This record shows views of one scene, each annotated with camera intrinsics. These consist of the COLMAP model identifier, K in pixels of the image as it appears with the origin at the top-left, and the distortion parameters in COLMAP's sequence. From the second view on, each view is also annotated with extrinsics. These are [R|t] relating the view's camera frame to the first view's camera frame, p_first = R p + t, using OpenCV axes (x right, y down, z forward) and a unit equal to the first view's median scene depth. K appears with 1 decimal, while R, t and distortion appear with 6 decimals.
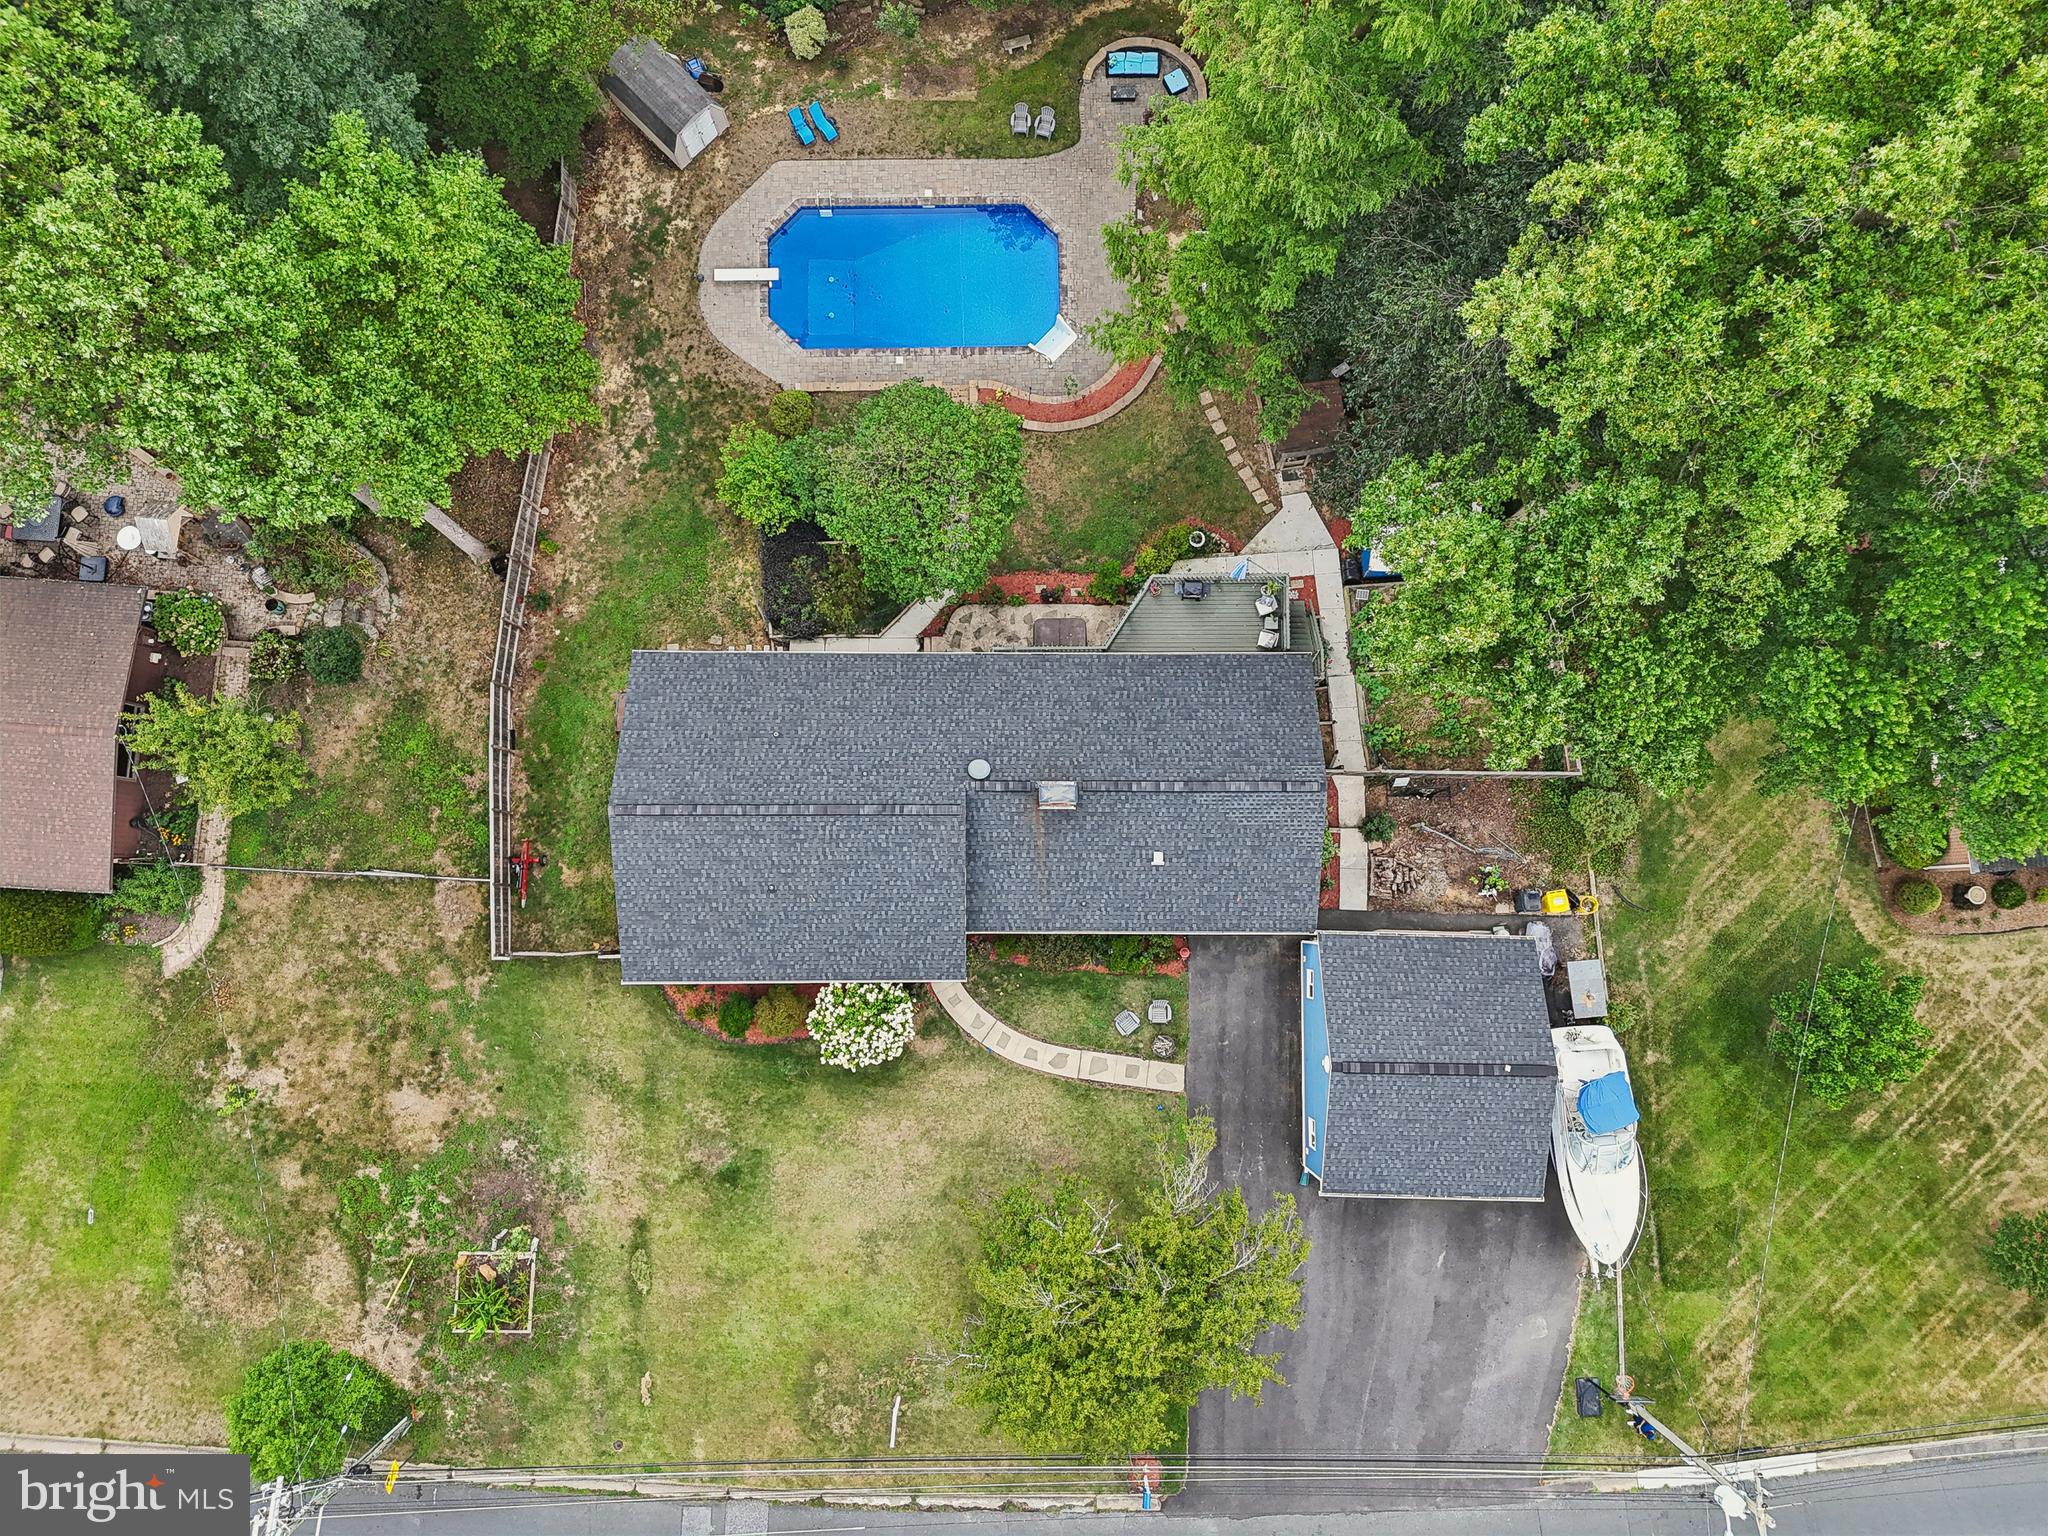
lens RADIAL K [[1500.4, 0, 1023.9], [0, 1500.4, 763.8], [0, 0, 1]] dist [0.075699, -0.080852]
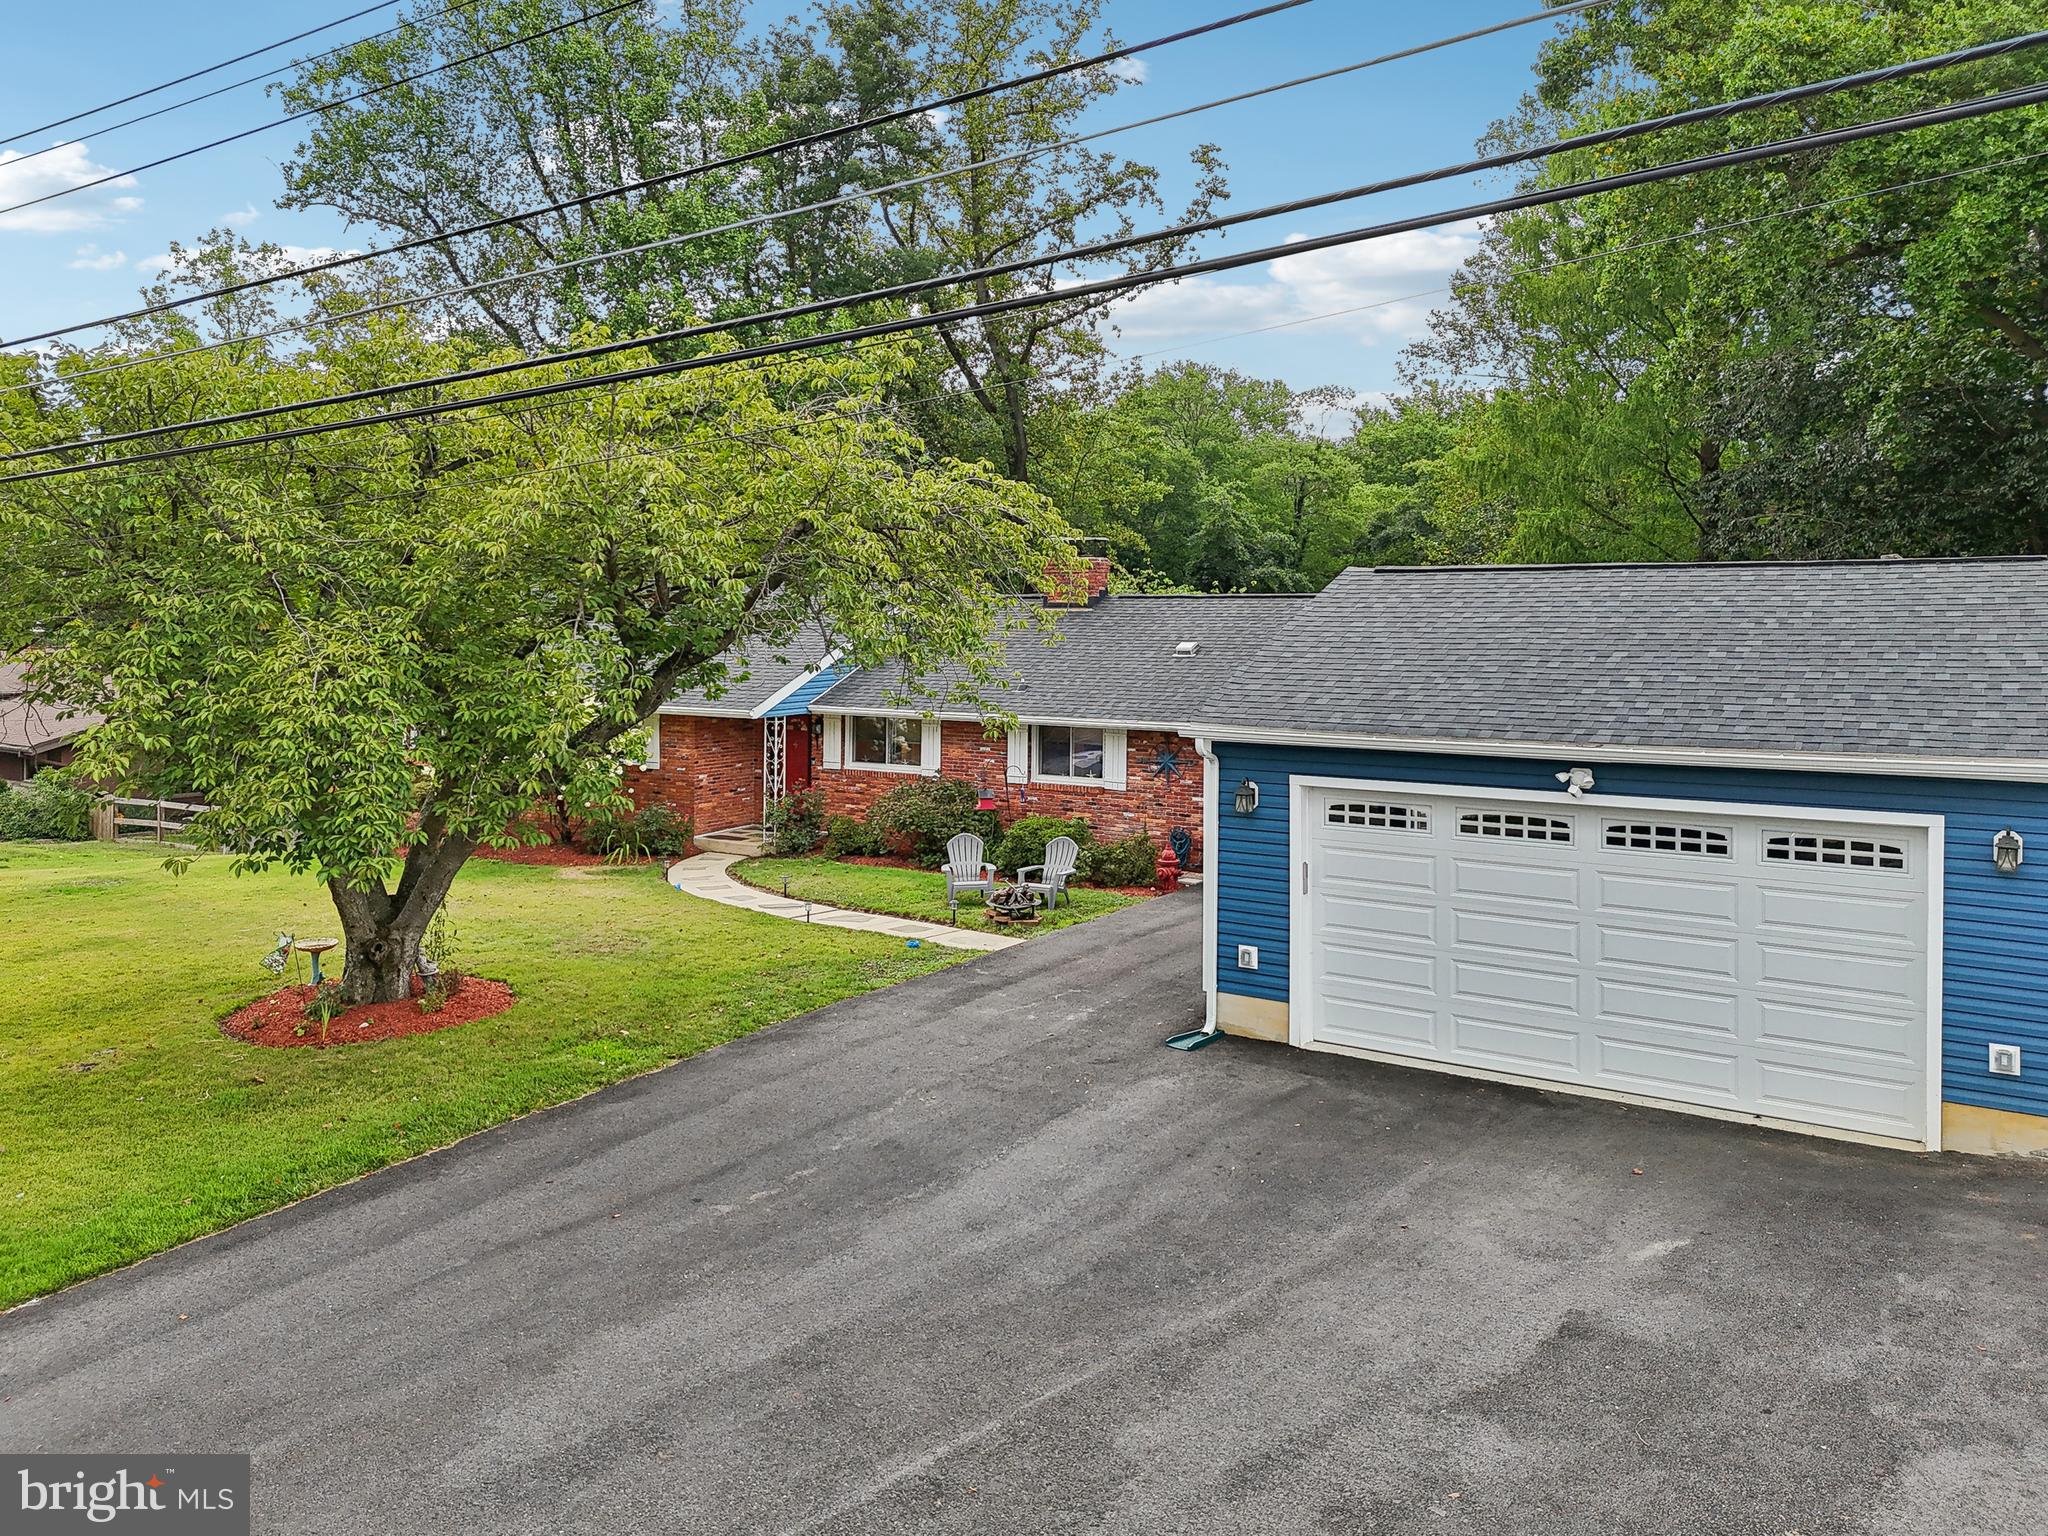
lens RADIAL K [[1500.4, 0, 1023.9], [0, 1500.4, 763.8], [0, 0, 1]] dist [0.075699, -0.080852]
pose [[0.849448, 0.036048, -0.526439, 0.305740], [-0.523489, 0.182940, -0.832161, 0.515707], [0.066309, 0.982463, 0.174269, 0.889430]]
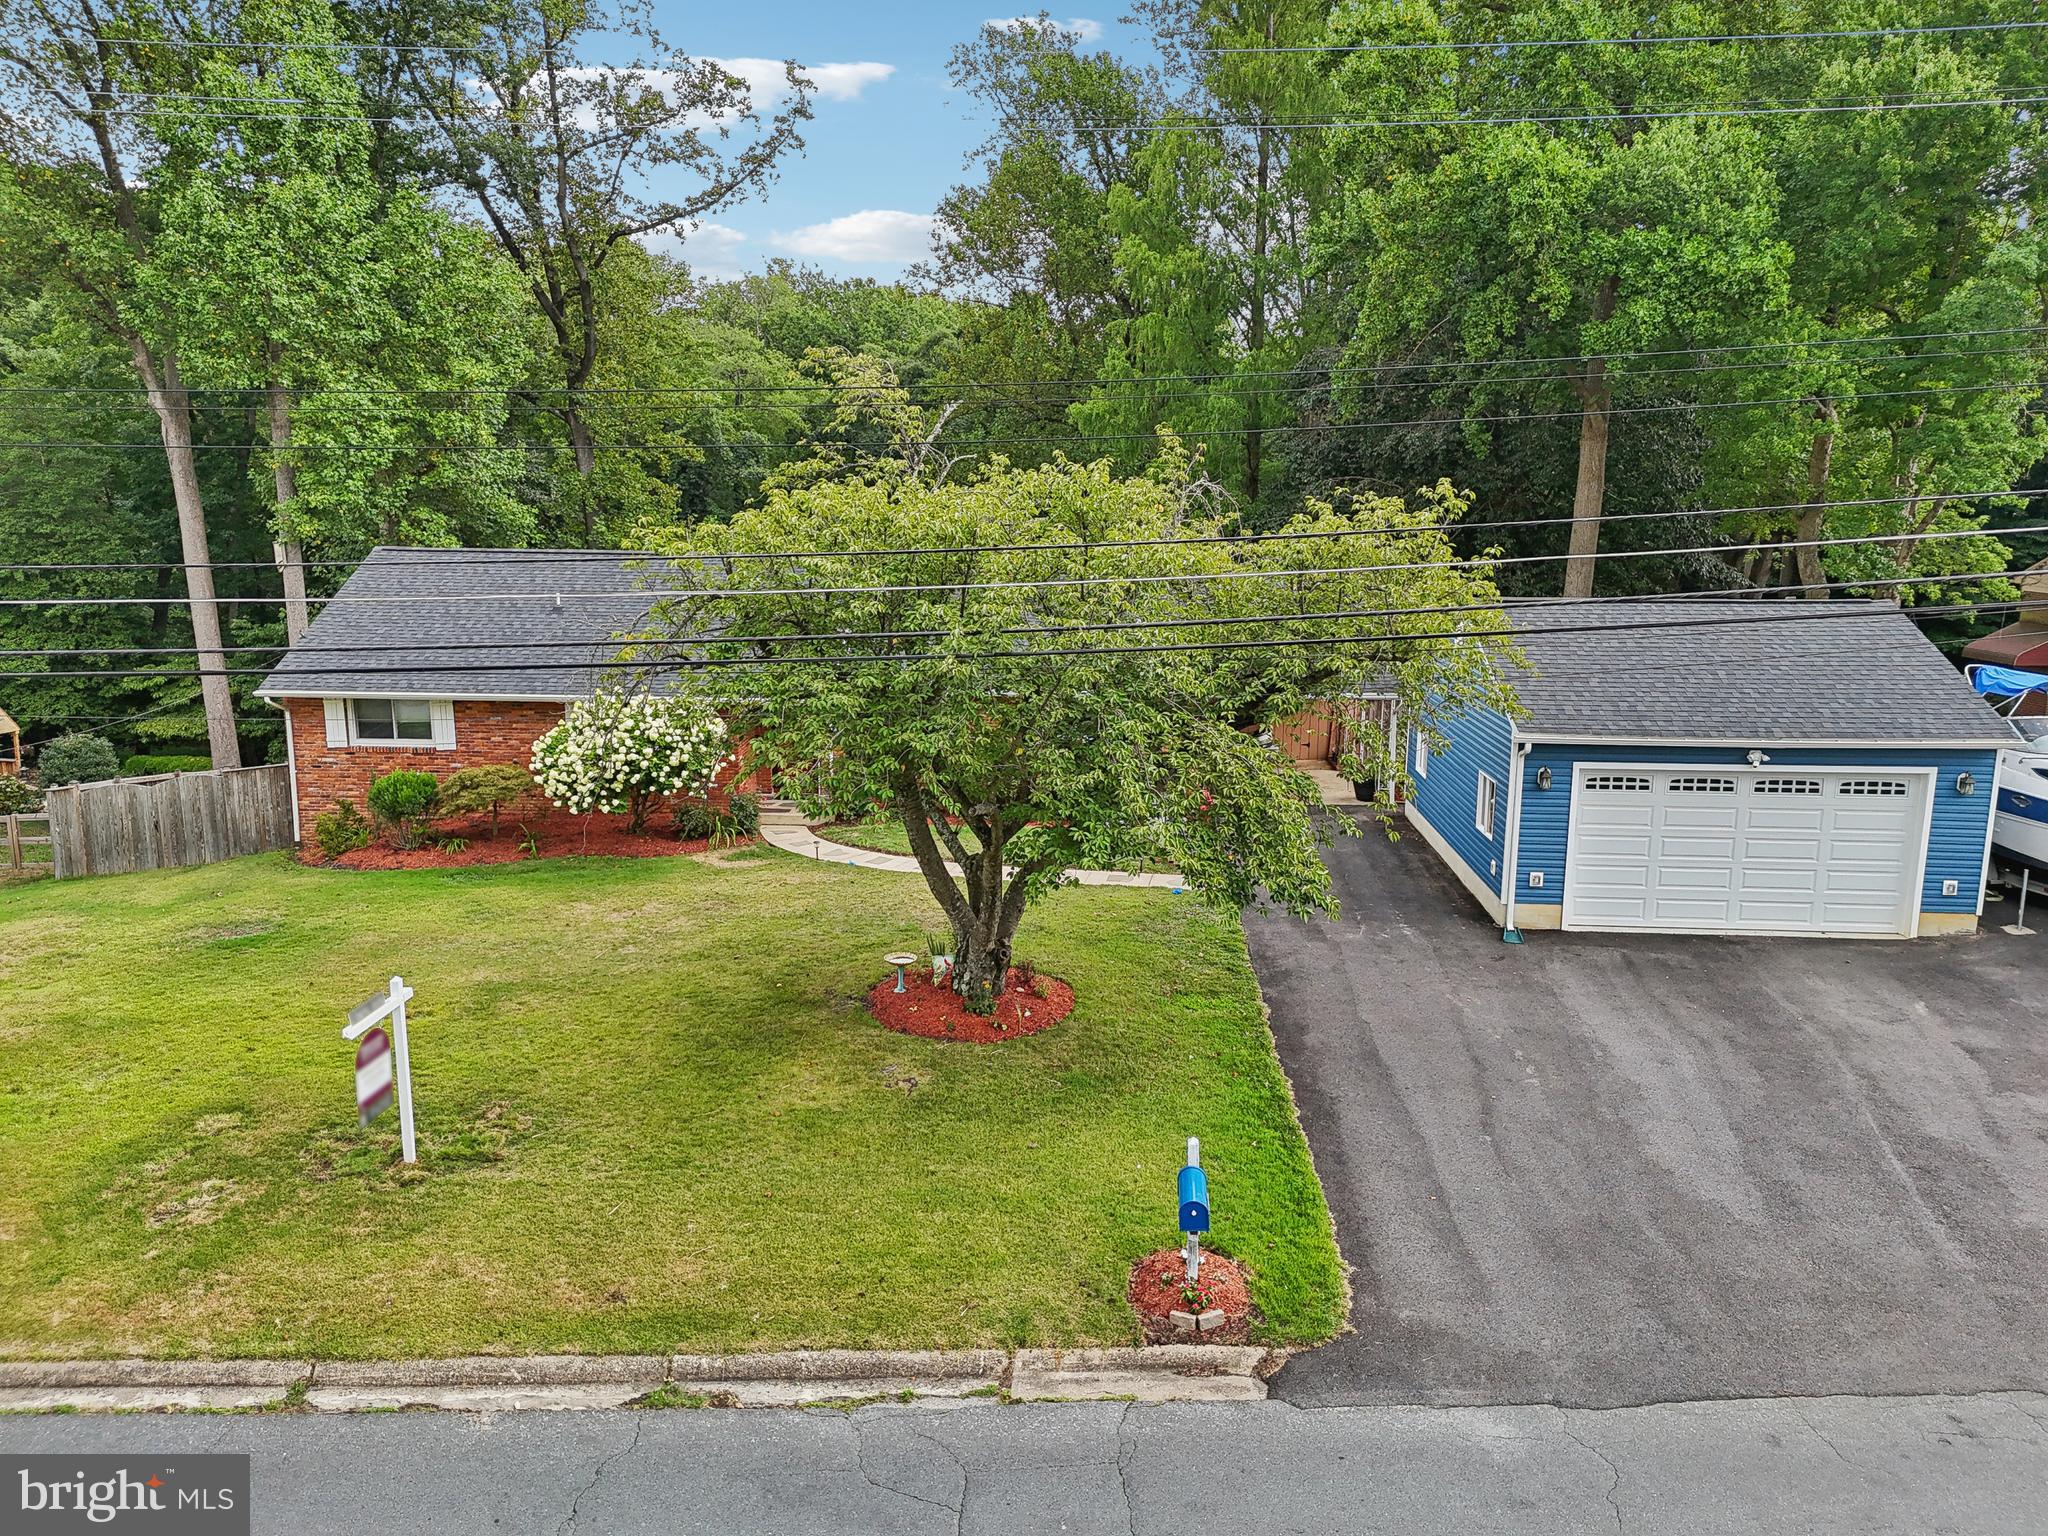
lens RADIAL K [[1500.4, 0, 1023.9], [0, 1500.4, 763.8], [0, 0, 1]] dist [0.075699, -0.080852]
pose [[0.999224, -0.002686, -0.039289, 0.059308], [-0.036871, 0.286631, -0.957331, 0.685616], [0.013833, 0.958037, 0.286309, 0.815648]]
